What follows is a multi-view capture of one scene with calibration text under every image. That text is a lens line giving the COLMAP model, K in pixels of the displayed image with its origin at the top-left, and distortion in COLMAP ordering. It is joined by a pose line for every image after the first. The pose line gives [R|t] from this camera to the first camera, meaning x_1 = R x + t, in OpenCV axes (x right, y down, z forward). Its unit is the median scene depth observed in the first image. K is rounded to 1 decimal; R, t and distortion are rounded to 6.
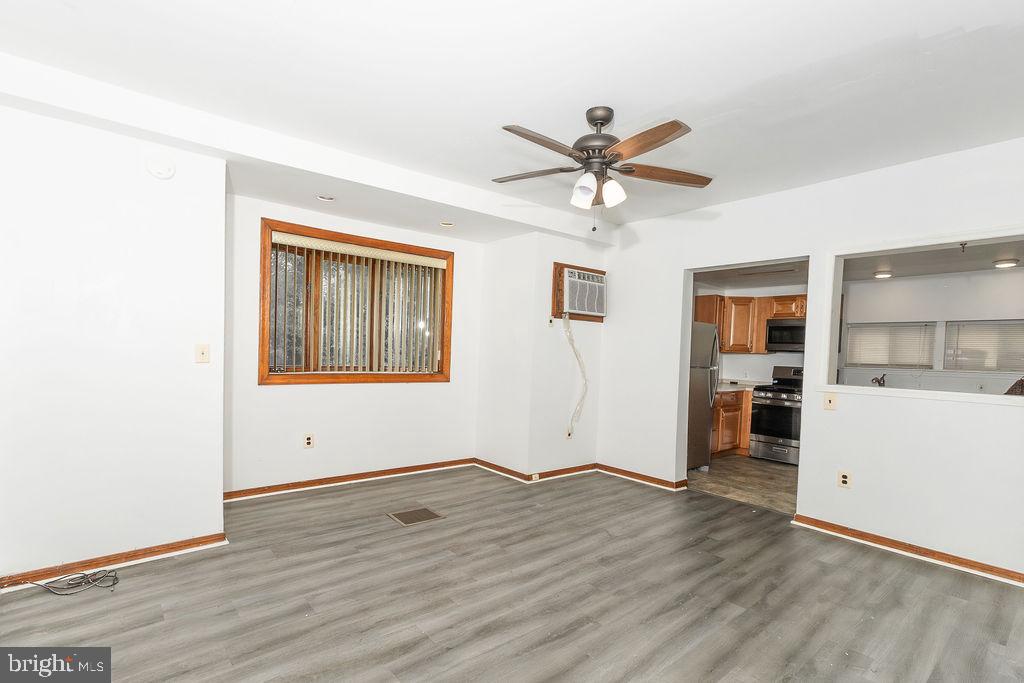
lens RADIAL K [[472.1, 0, 525.2], [0, 472.1, 364.5], [0, 0, 1]] dist [0.002619, -0.000068]
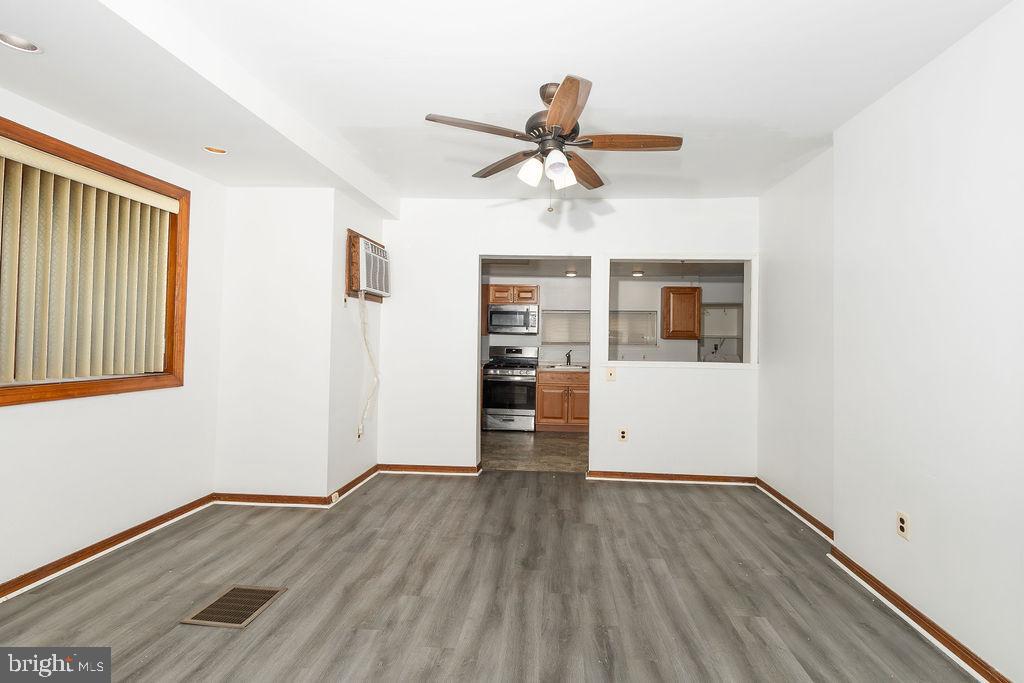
lens RADIAL K [[472.1, 0, 511.7], [0, 472.1, 331.6], [0, 0, 1]] dist [0.002619, -0.000068]
pose [[0.709354, -0.008622, 0.704800, -0.316214], [0.028563, 0.999455, -0.016520, -0.015711], [-0.704274, 0.031849, 0.709214, 0.220827]]
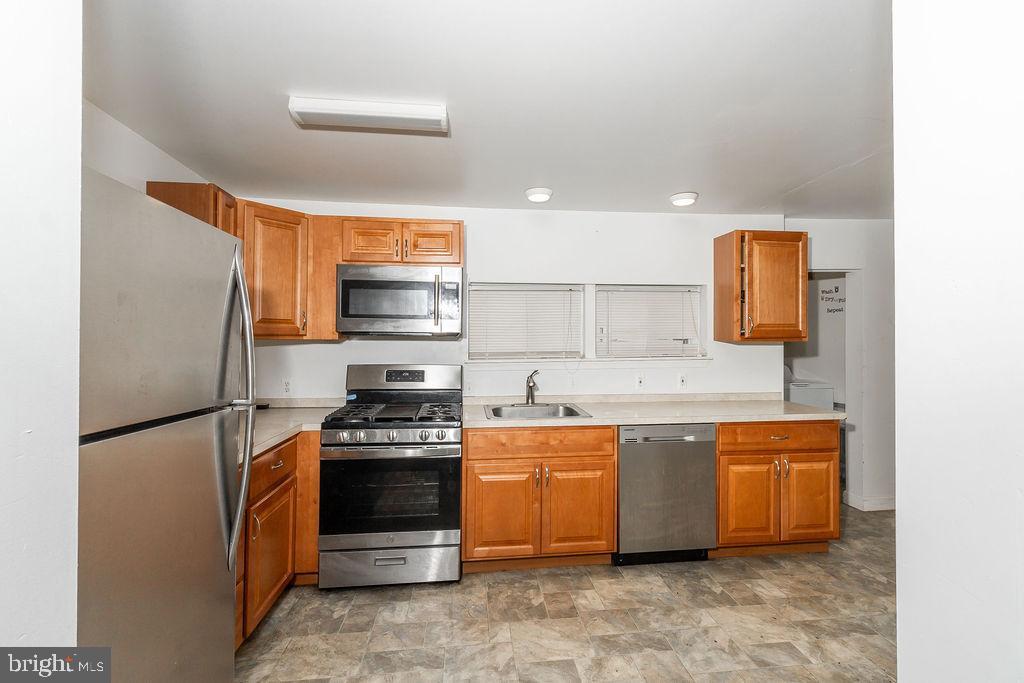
lens RADIAL K [[472.1, 0, 512.9], [0, 472.1, 337.0], [0, 0, 1]] dist [0.002619, -0.000068]
pose [[0.552937, -0.025555, 0.832831, 0.299490], [0.043243, 0.999063, 0.001945, -0.026723], [-0.832100, 0.034939, 0.553524, 0.809268]]
